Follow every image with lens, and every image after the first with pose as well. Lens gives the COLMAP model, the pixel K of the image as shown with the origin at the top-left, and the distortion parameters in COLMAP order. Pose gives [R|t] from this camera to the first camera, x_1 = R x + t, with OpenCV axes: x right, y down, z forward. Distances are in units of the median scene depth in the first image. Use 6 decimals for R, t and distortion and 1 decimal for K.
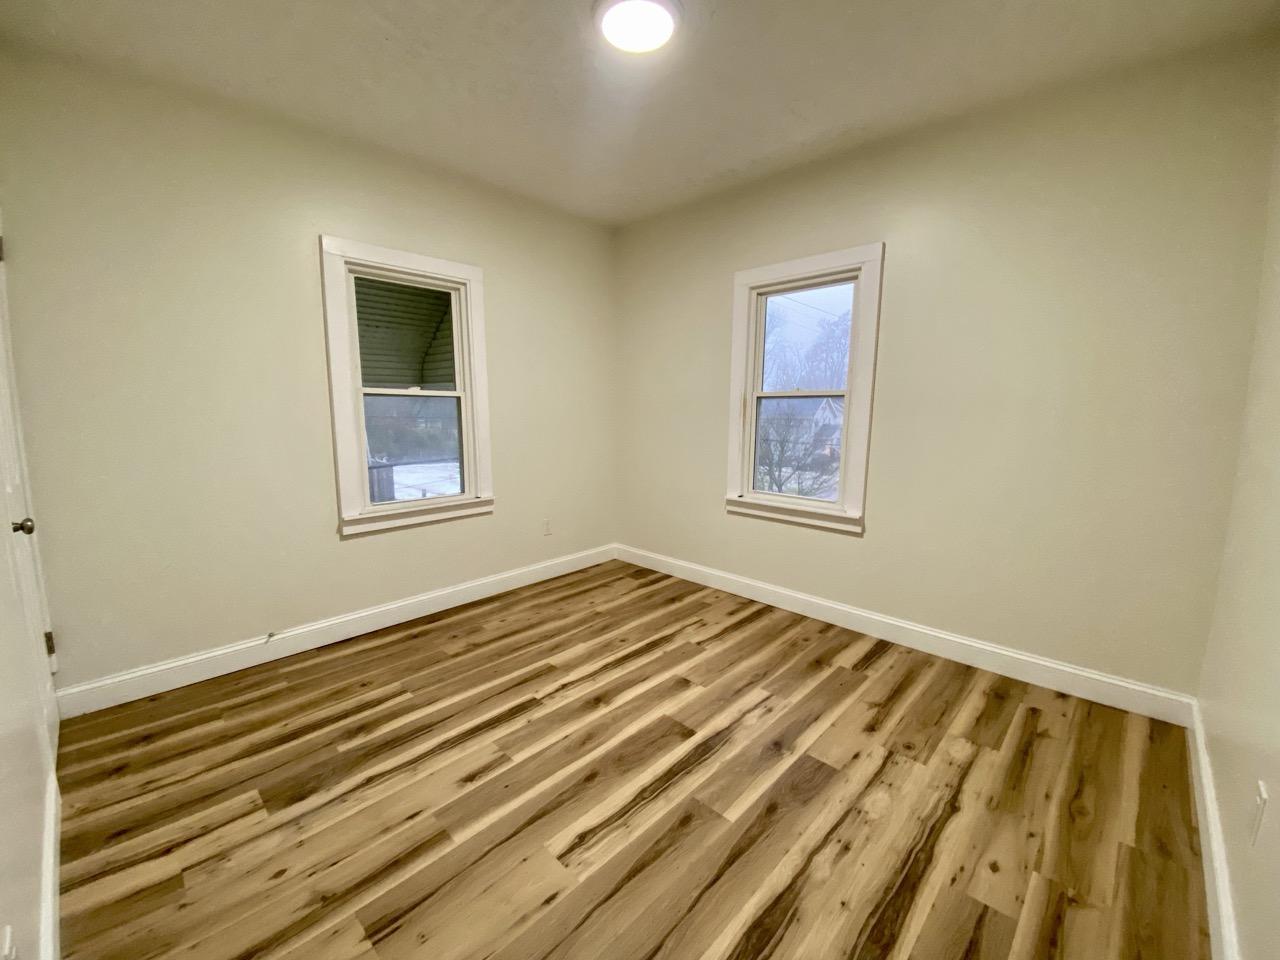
lens RADIAL K [[516.4, 0, 637.7], [0, 516.4, 478.6], [0, 0, 1]] dist [-0.004114, -0.001200]
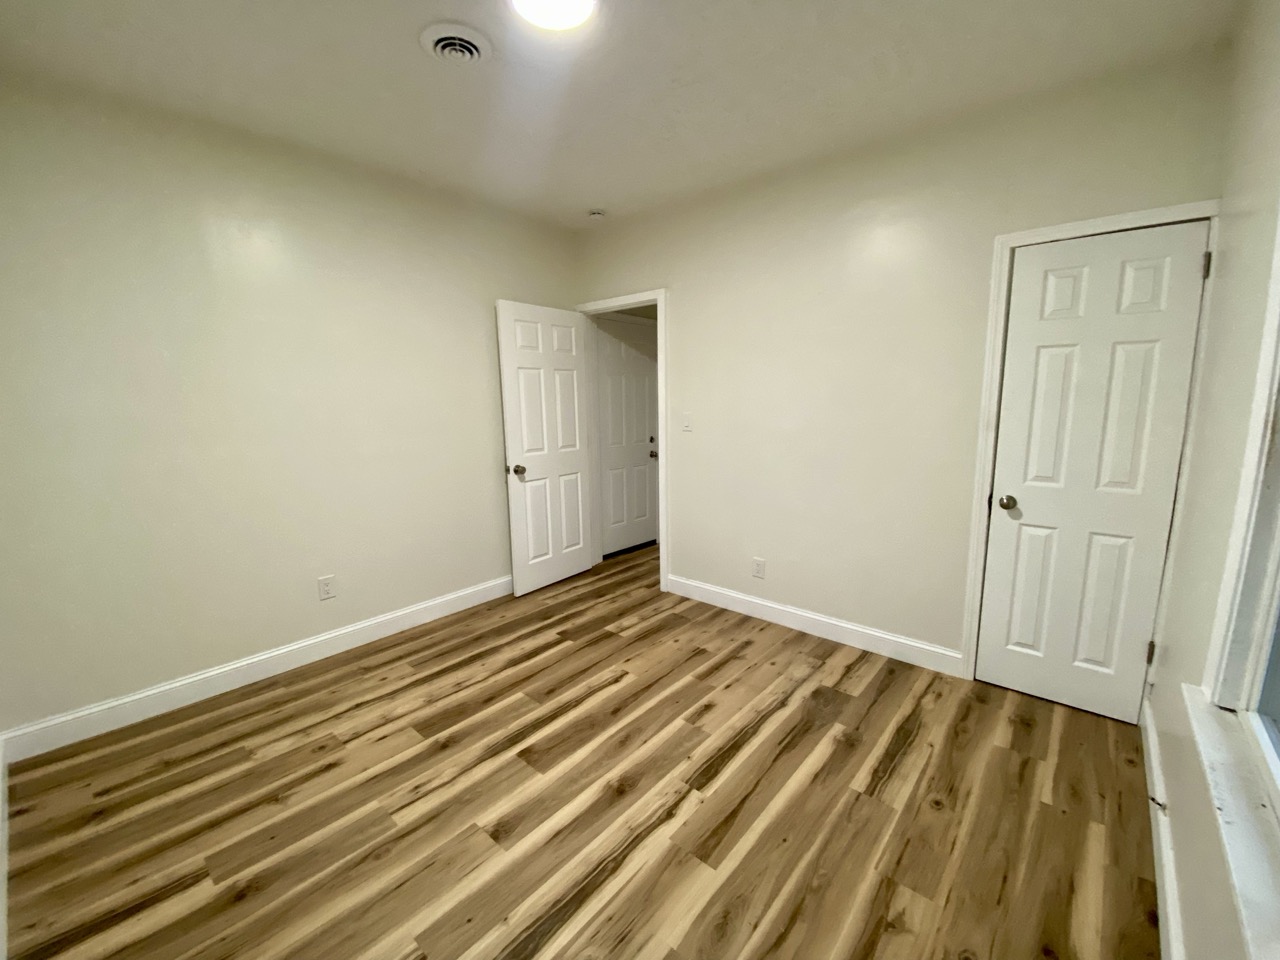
lens RADIAL K [[516.4, 0, 640.3], [0, 516.4, 483.9], [0, 0, 1]] dist [-0.004114, -0.001200]
pose [[-0.998495, 0.015296, -0.052665, -0.083553], [-0.001375, 0.953037, 0.302851, -0.318478], [0.054824, 0.302468, -0.951582, 1.857485]]
